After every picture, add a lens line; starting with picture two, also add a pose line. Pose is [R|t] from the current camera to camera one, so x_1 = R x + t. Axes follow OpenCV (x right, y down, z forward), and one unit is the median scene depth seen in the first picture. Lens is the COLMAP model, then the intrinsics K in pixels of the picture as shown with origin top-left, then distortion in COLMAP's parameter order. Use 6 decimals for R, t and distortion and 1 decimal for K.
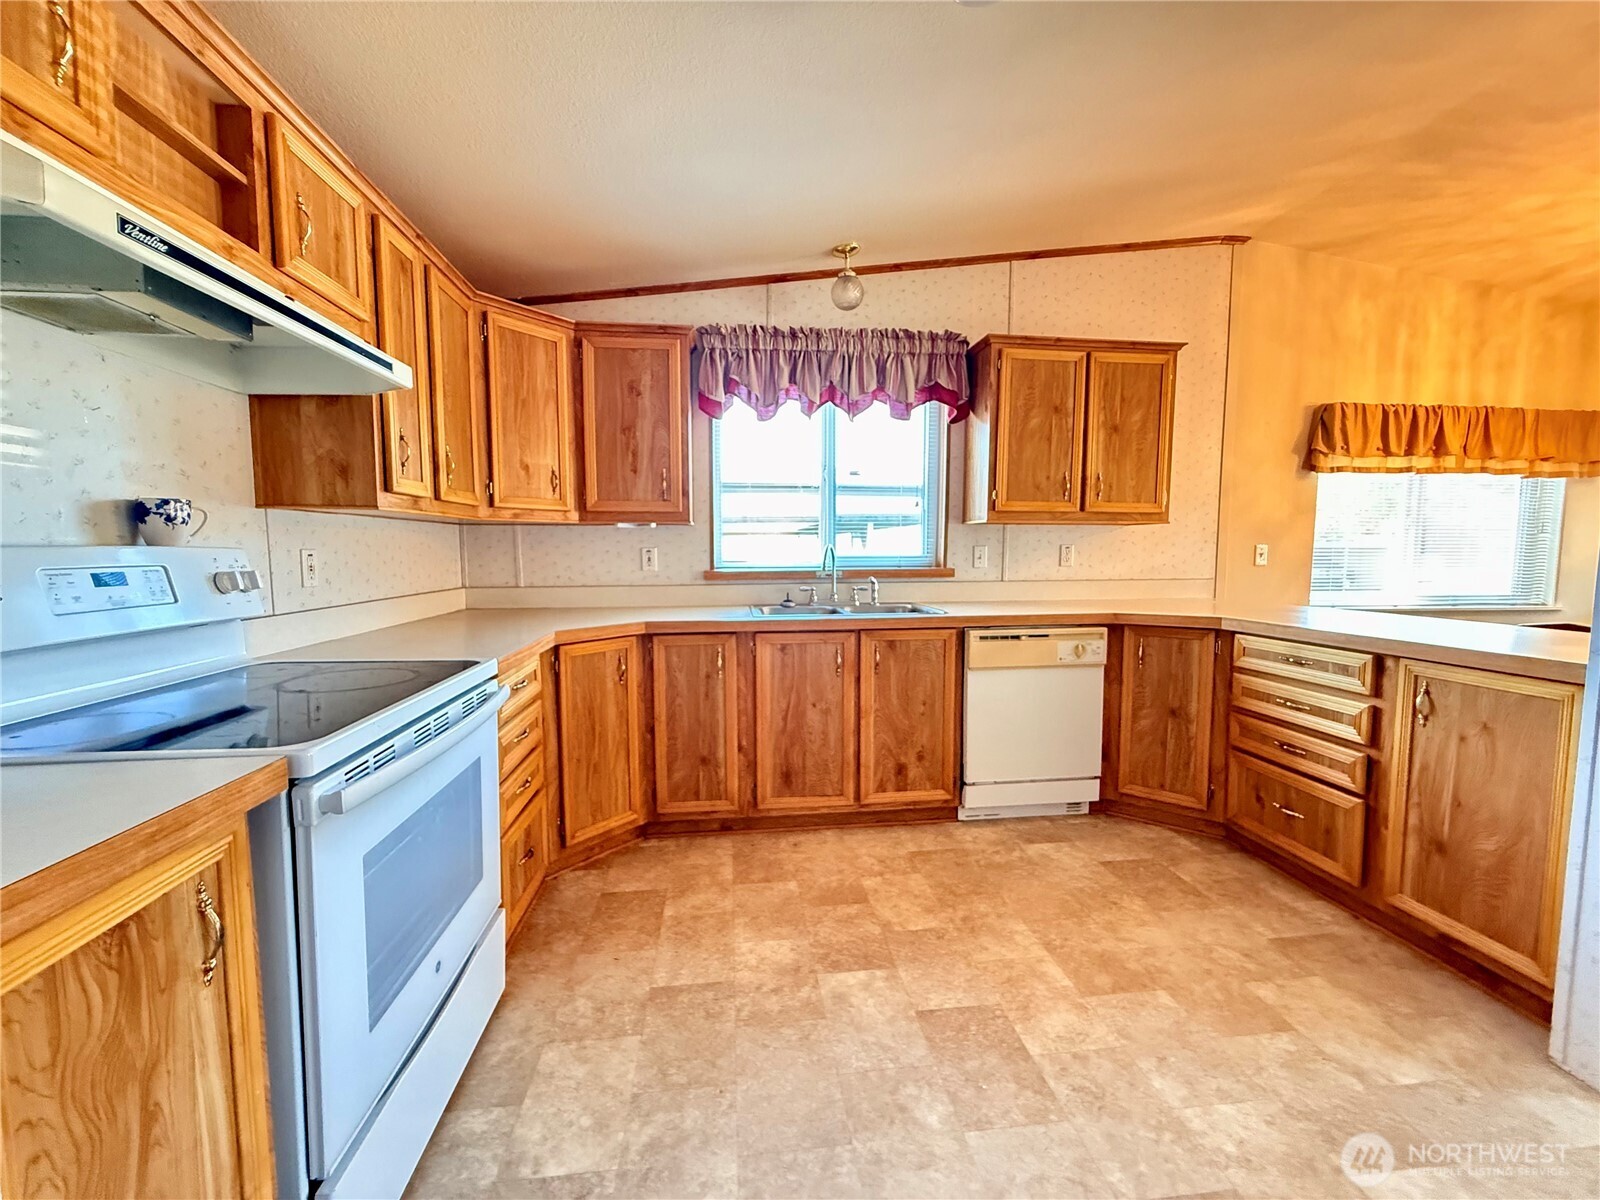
lens RADIAL K [[639.1, 0, 814.3], [0, 639.1, 603.2], [0, 0, 1]] dist [-0.000607, 0.000086]
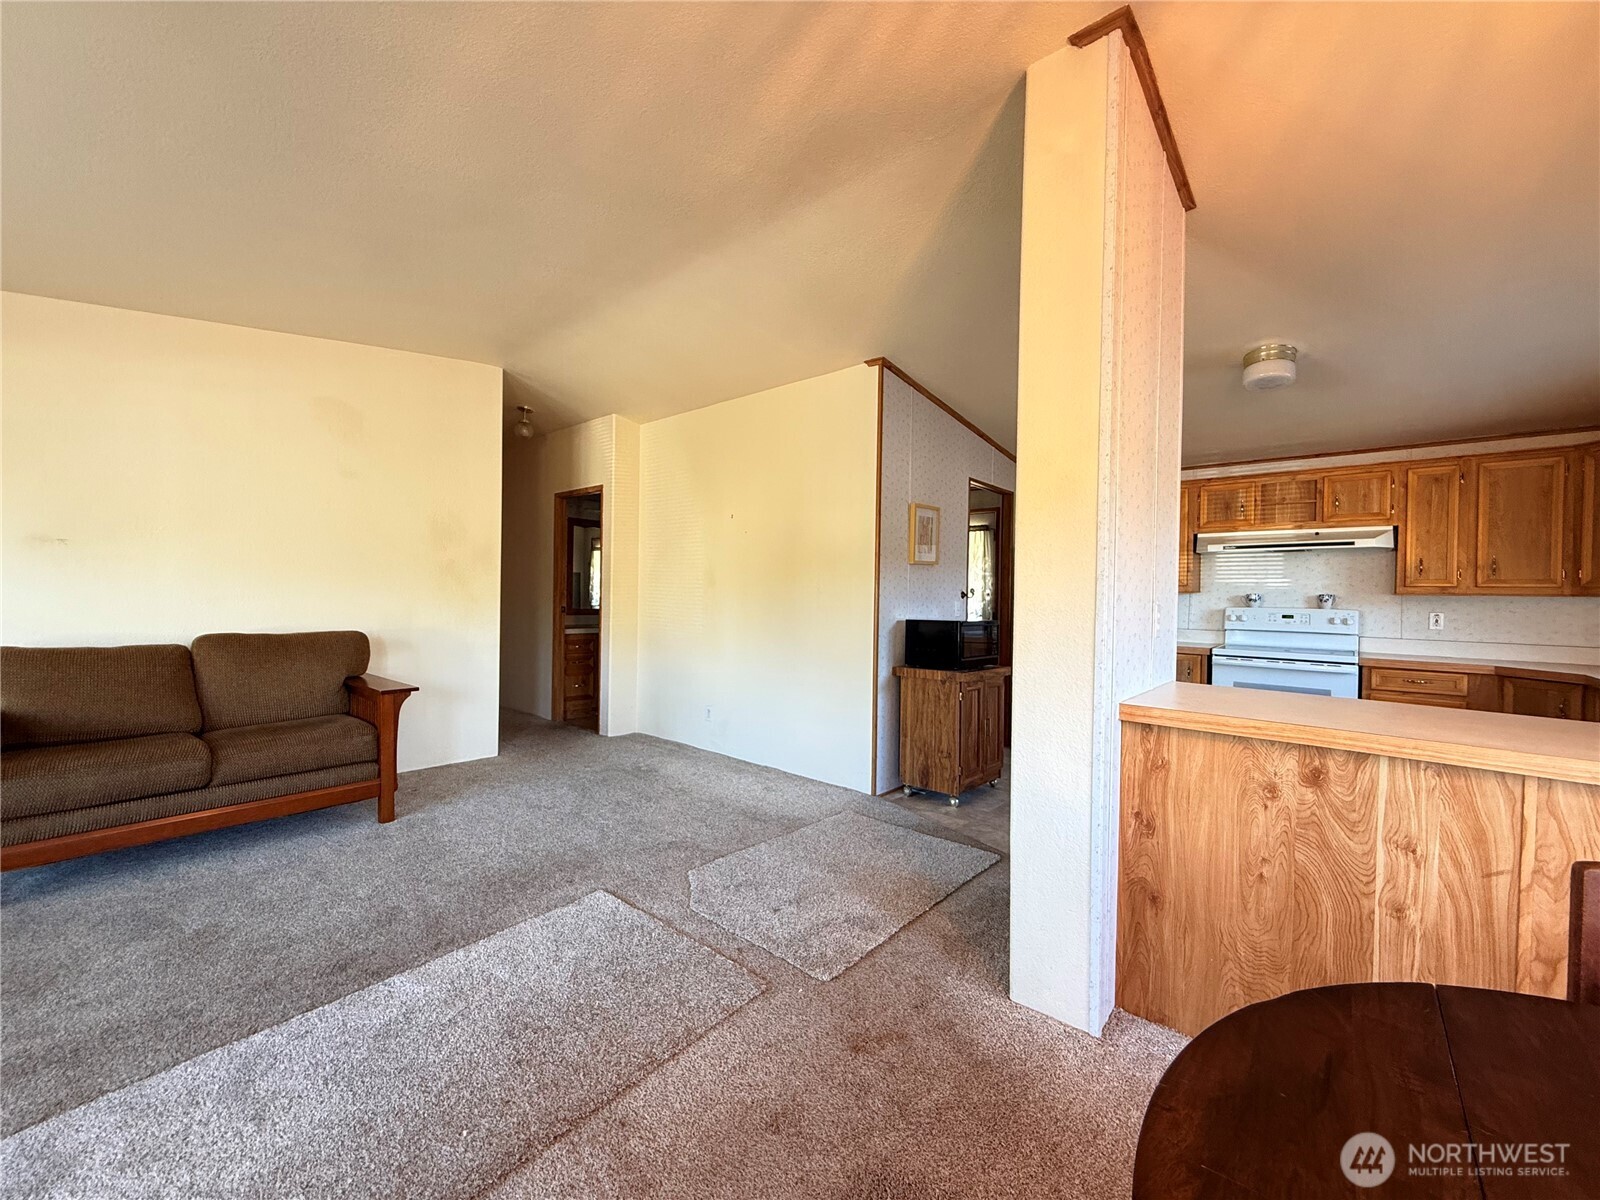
lens RADIAL K [[636.7, 0, 795.9], [0, 636.7, 599.9], [0, 0, 1]] dist [-0.000993, 0.000556]
pose [[-0.741745, -0.007174, -0.670644, 1.596024], [-0.074283, 0.994669, 0.071519, -0.084275], [0.666556, 0.102867, -0.738324, 0.803031]]
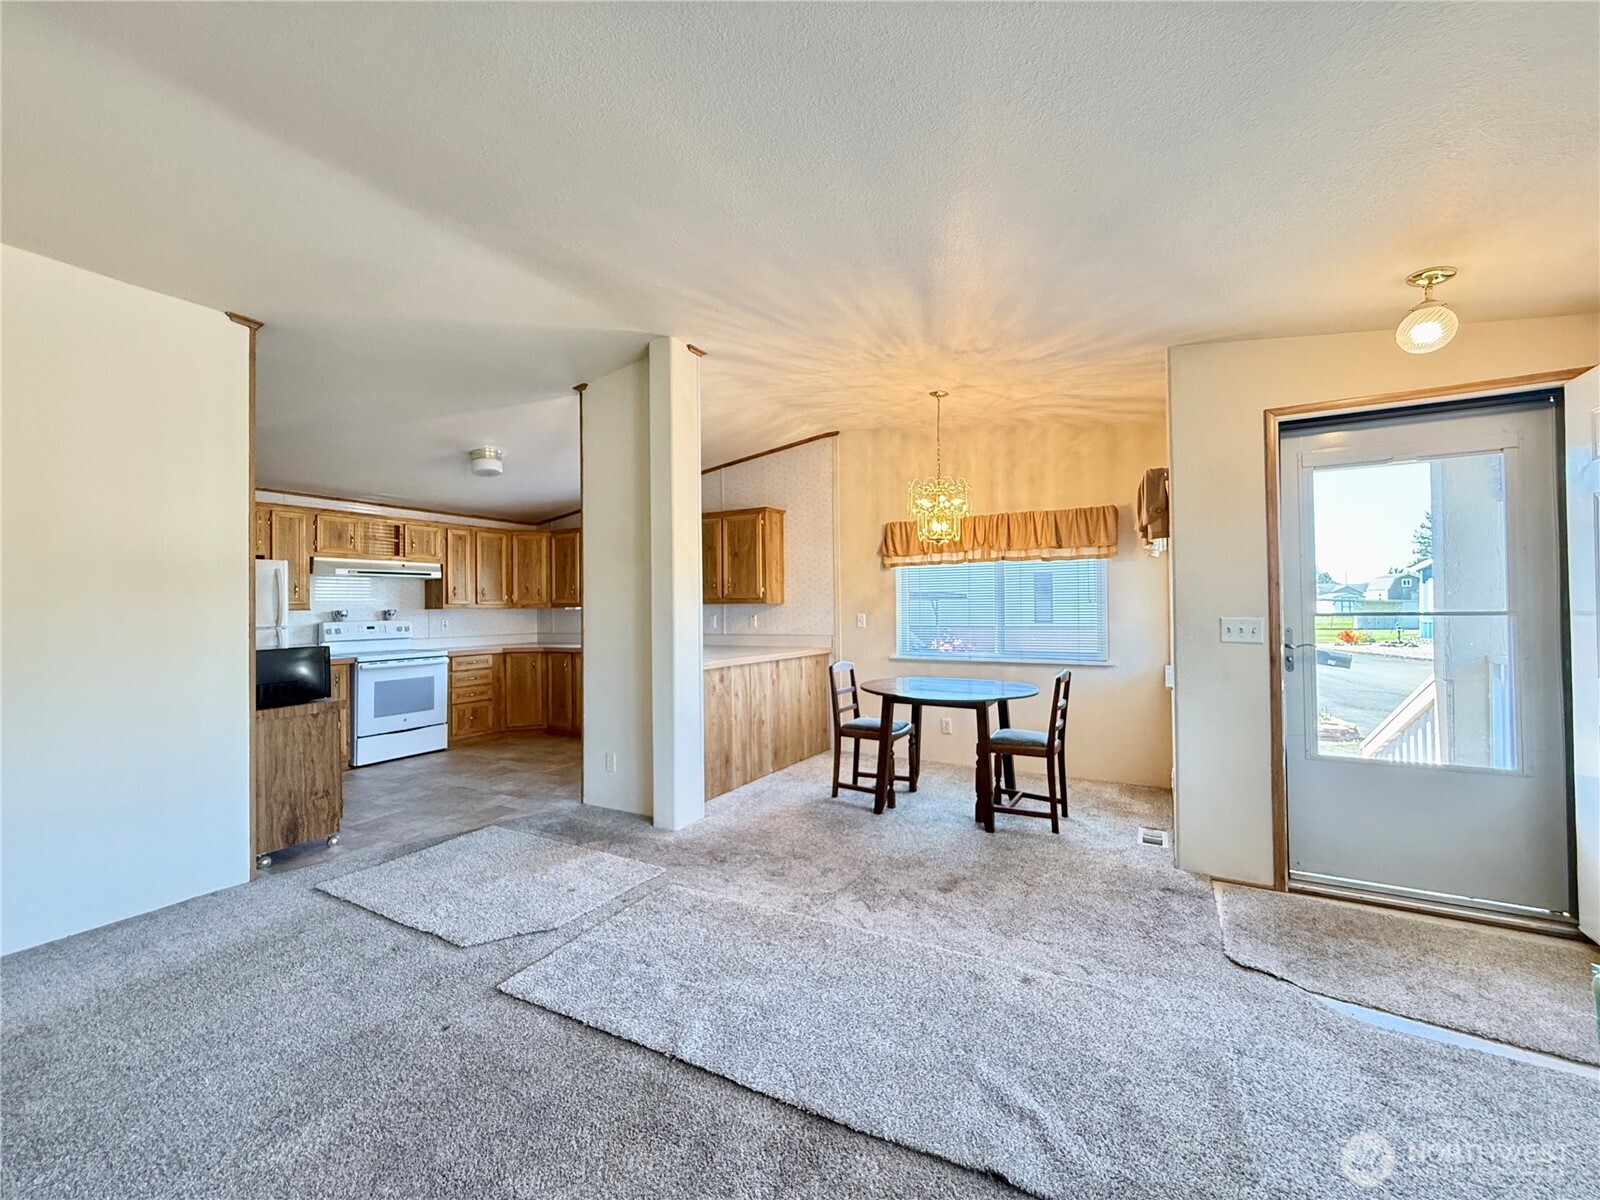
lens RADIAL K [[636.7, 0, 795.9], [0, 636.7, 599.9], [0, 0, 1]] dist [-0.000993, 0.000556]
pose [[0.808680, -0.016851, -0.588008, 1.921567], [-0.038438, 0.995940, -0.081405, 0.009454], [0.586992, 0.088433, 0.804748, -0.454033]]
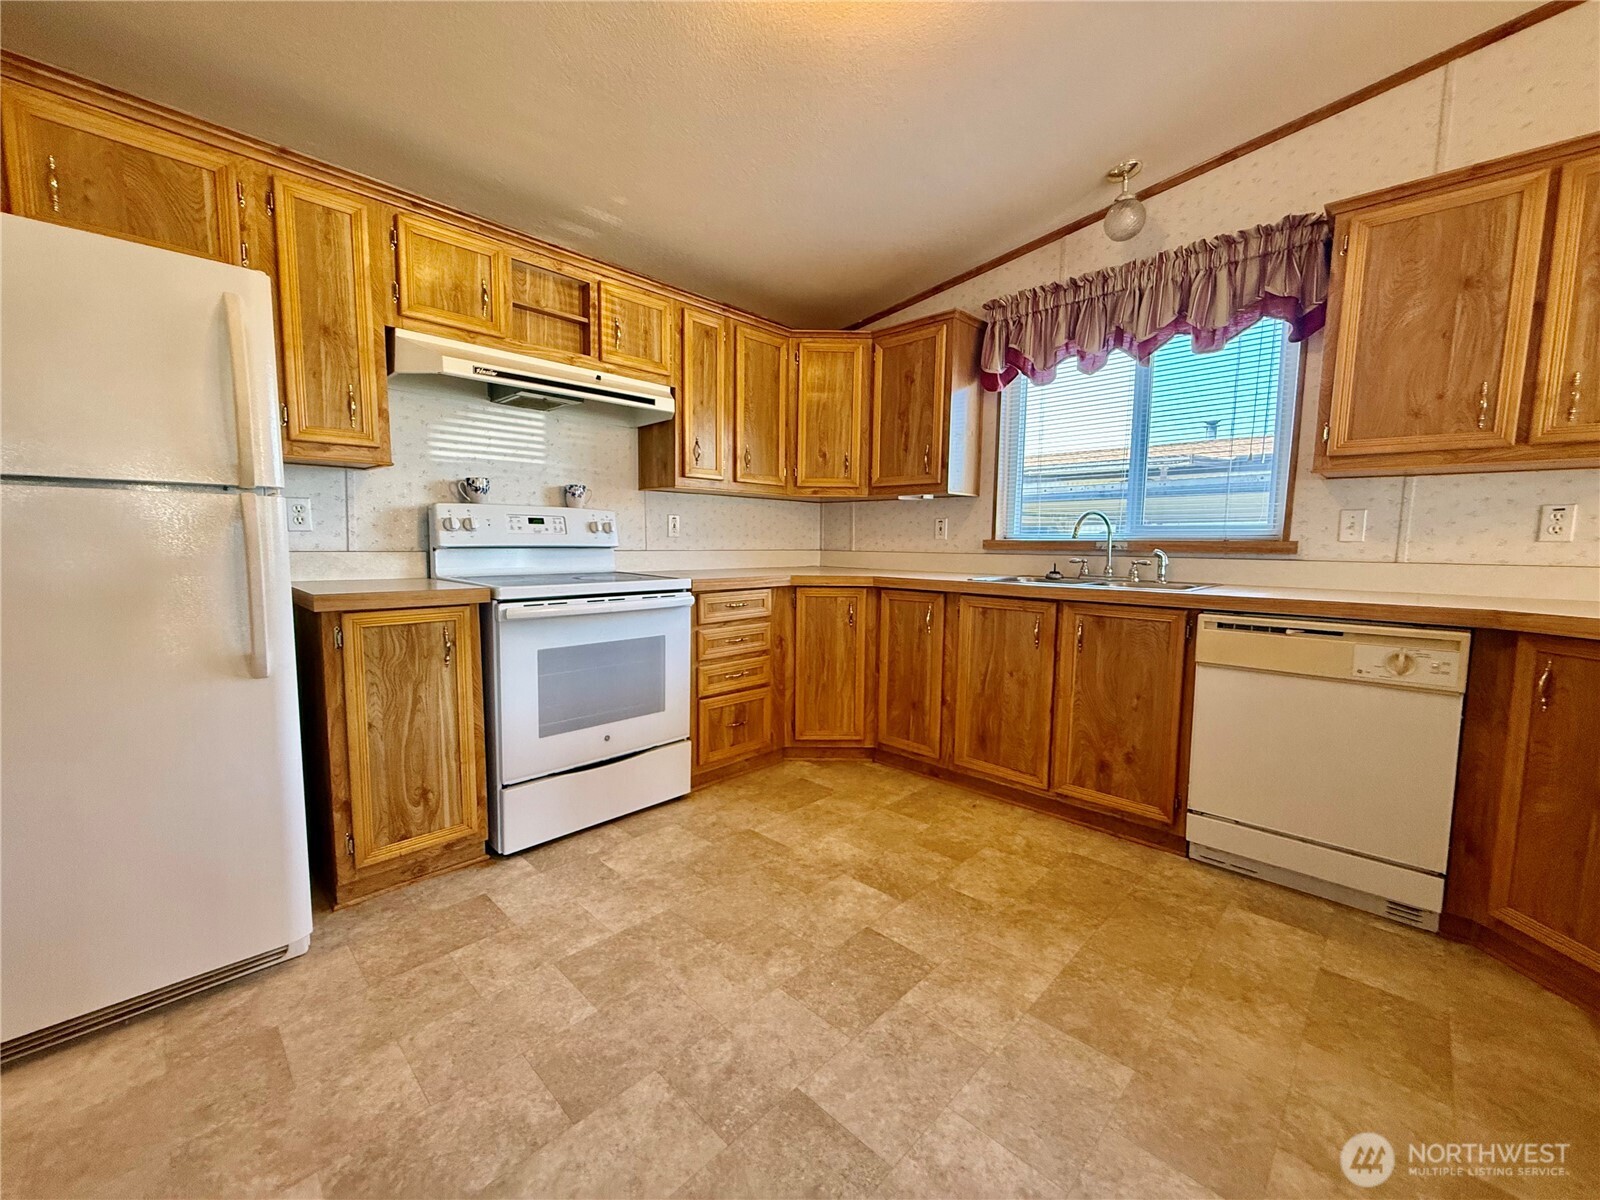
lens RADIAL K [[643.5, 0, 794.6], [0, 643.5, 603.9], [0, 0, 1]] dist [-0.001663, 0.000002]
pose [[0.630229, 0.086058, -0.771626, 0.528880], [-0.078090, 0.995824, 0.047282, 0.032237], [0.772473, 0.030458, 0.634317, 0.120102]]
